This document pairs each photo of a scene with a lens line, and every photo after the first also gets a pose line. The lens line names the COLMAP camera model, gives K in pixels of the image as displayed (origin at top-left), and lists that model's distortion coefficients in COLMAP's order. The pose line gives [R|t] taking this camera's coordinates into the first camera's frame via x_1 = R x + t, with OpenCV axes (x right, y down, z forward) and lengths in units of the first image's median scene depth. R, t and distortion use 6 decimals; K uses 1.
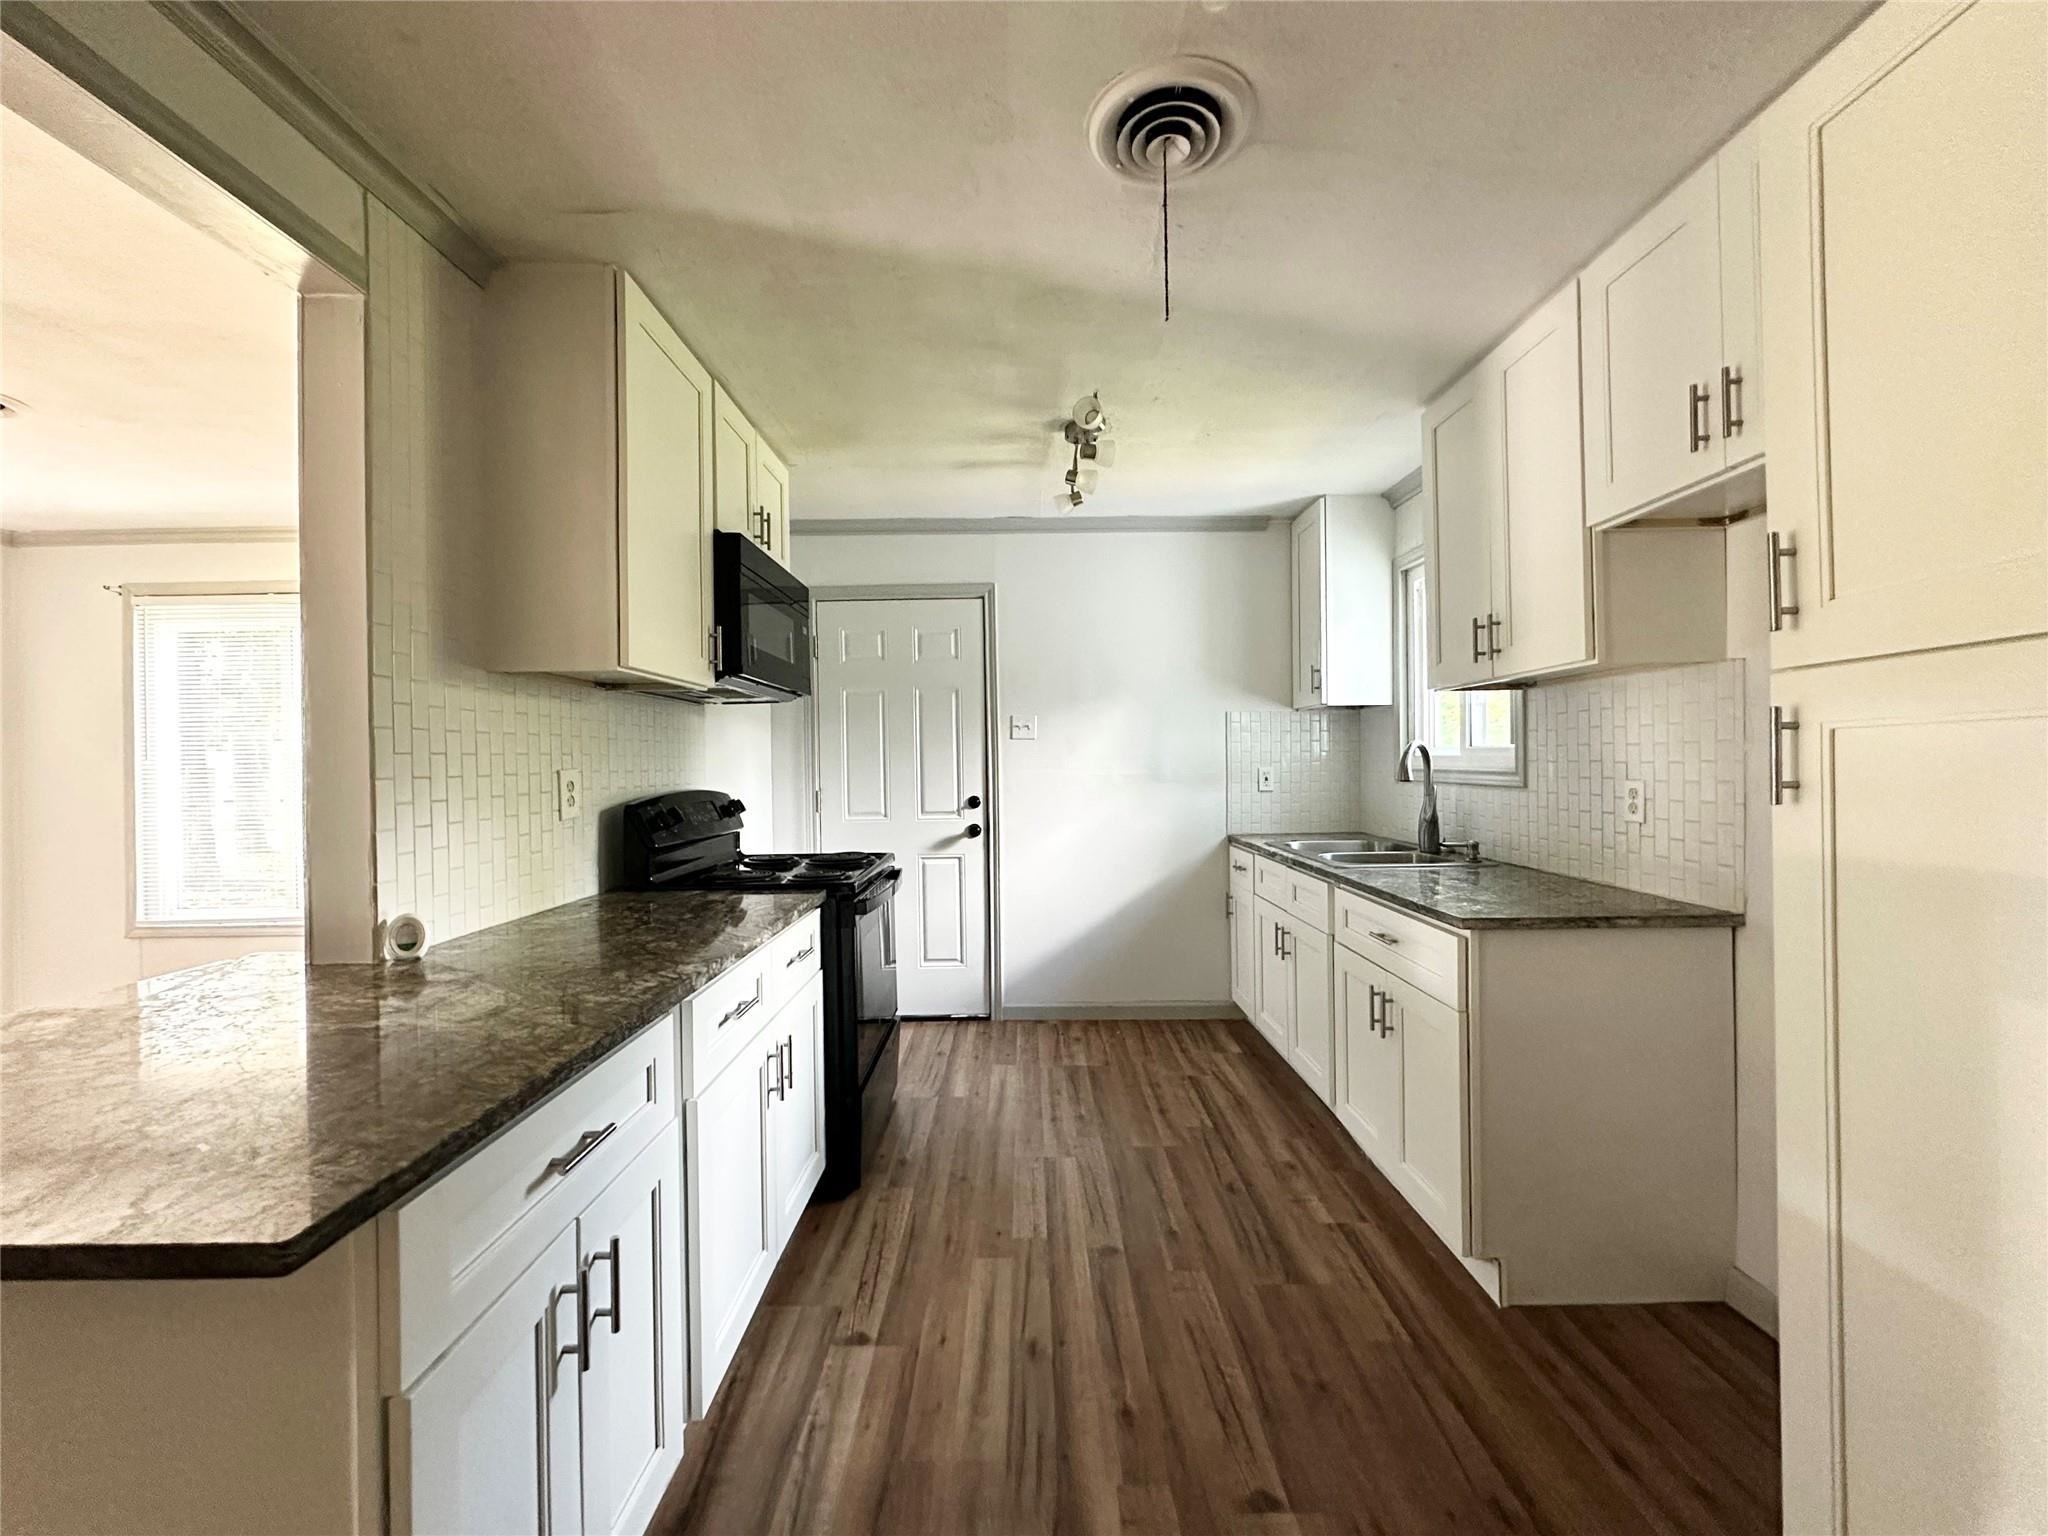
lens RADIAL K [[822.5, 0, 1015.0], [0, 822.5, 767.2], [0, 0, 1]] dist [-0.003065, 0.000131]
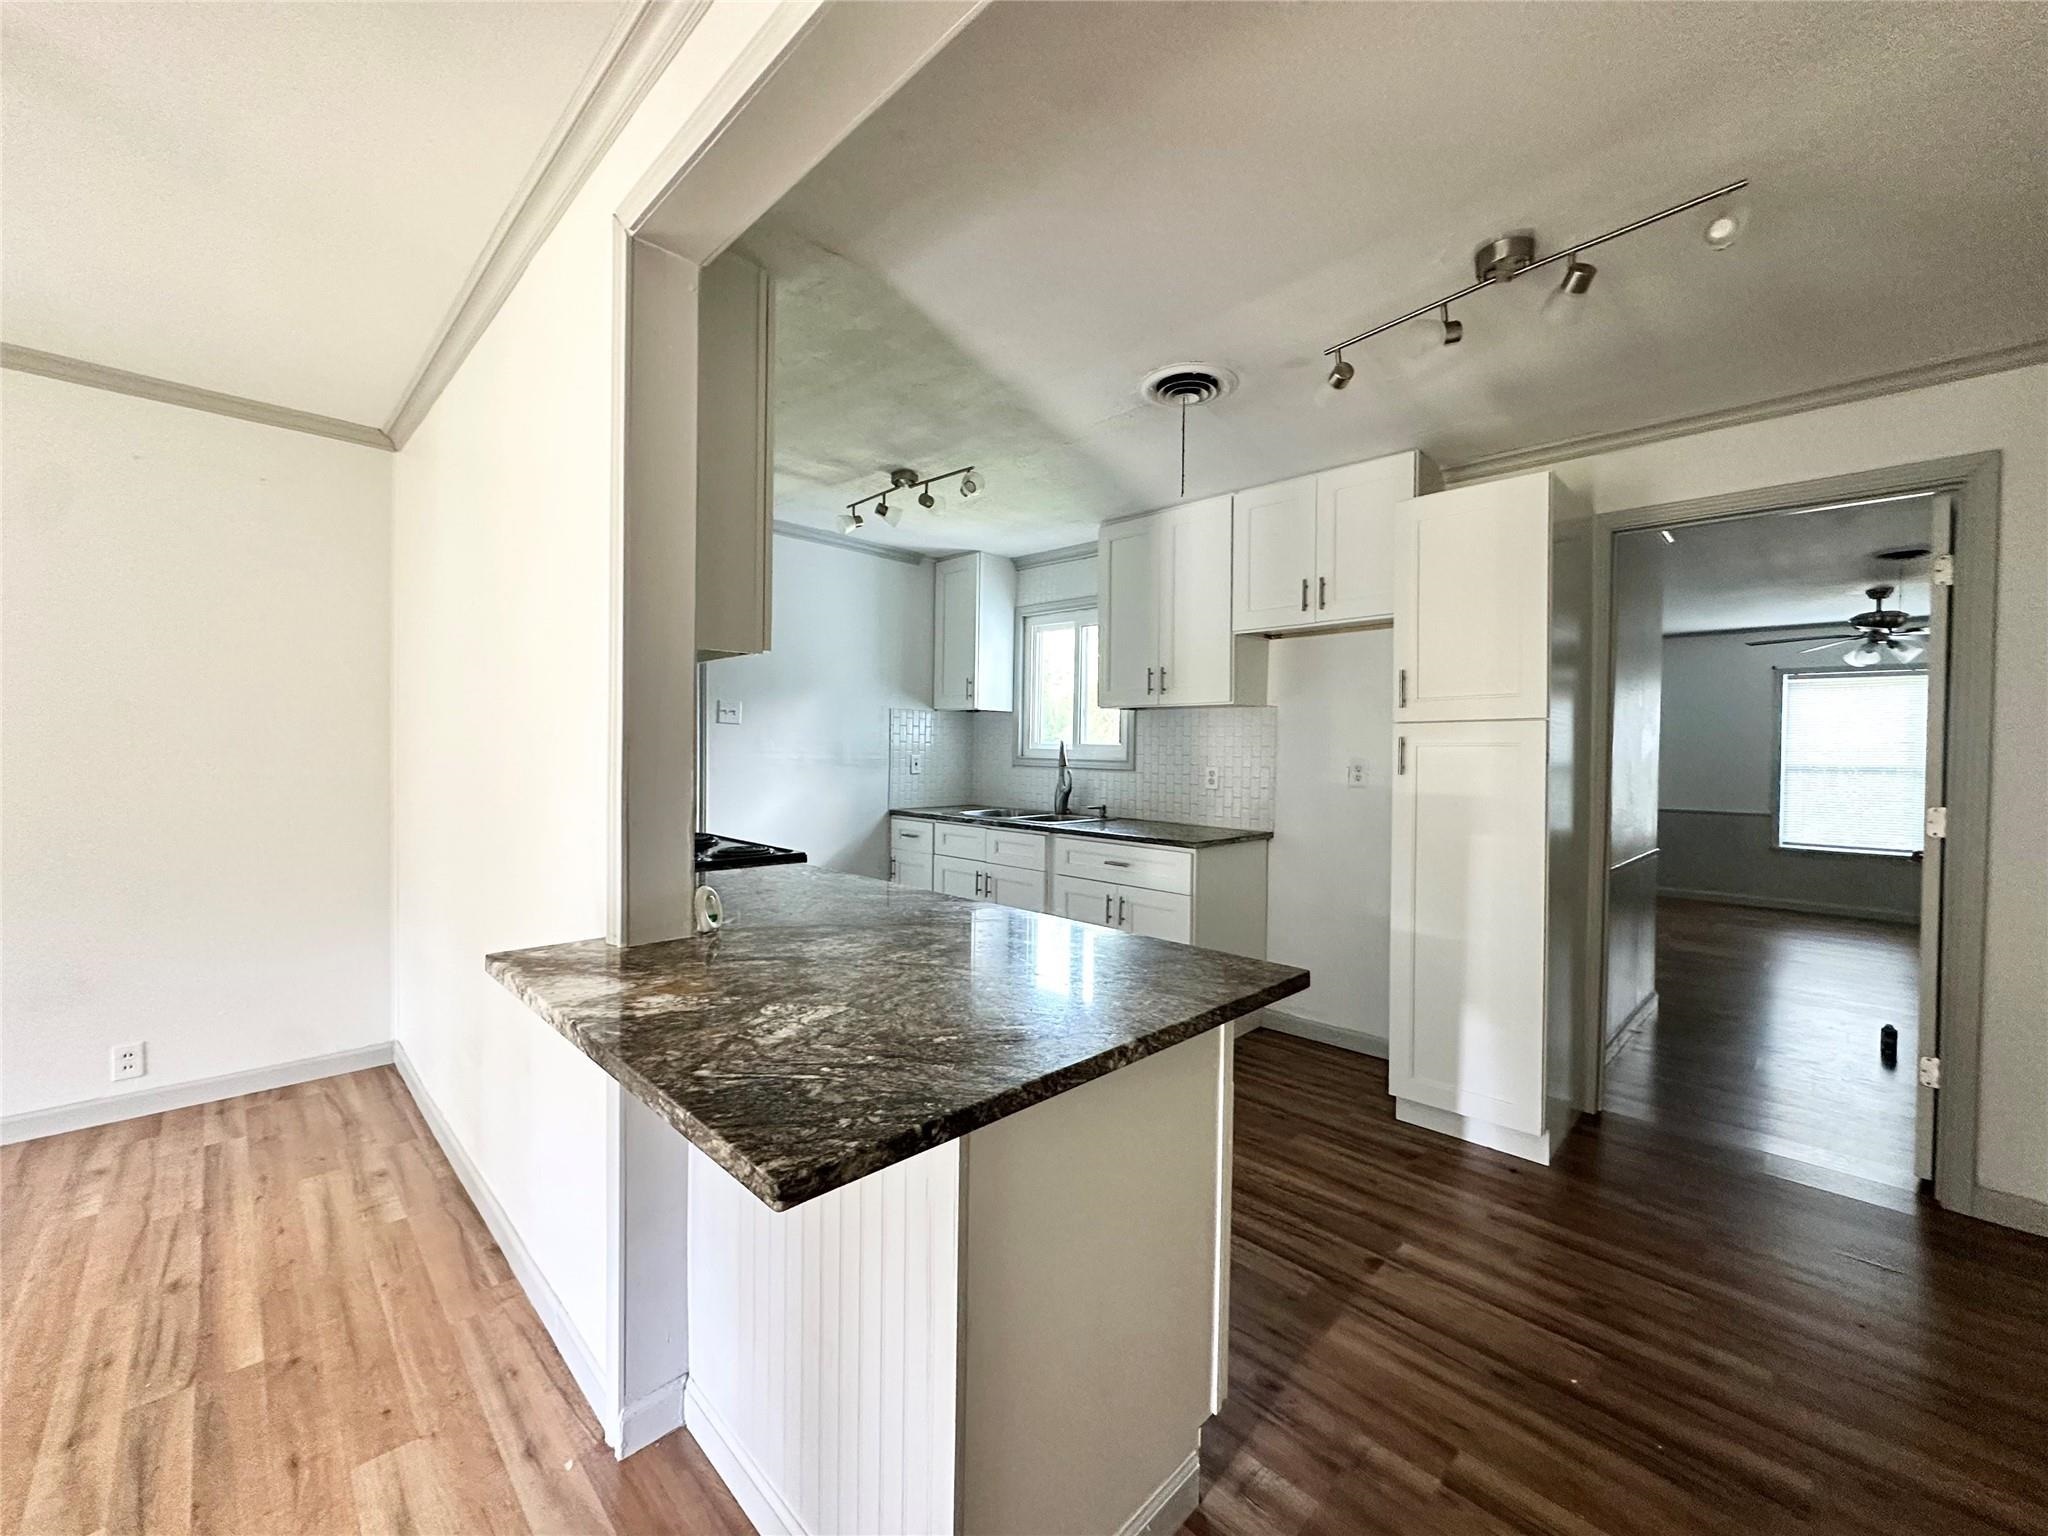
lens RADIAL K [[822.5, 0, 1026.7], [0, 822.5, 762.4], [0, 0, 1]] dist [-0.003065, 0.000131]
pose [[0.695387, 0.009242, 0.718576, -0.698409], [-0.016737, 0.999854, 0.003338, 0.006893], [-0.718440, -0.014348, 0.695441, 0.018289]]
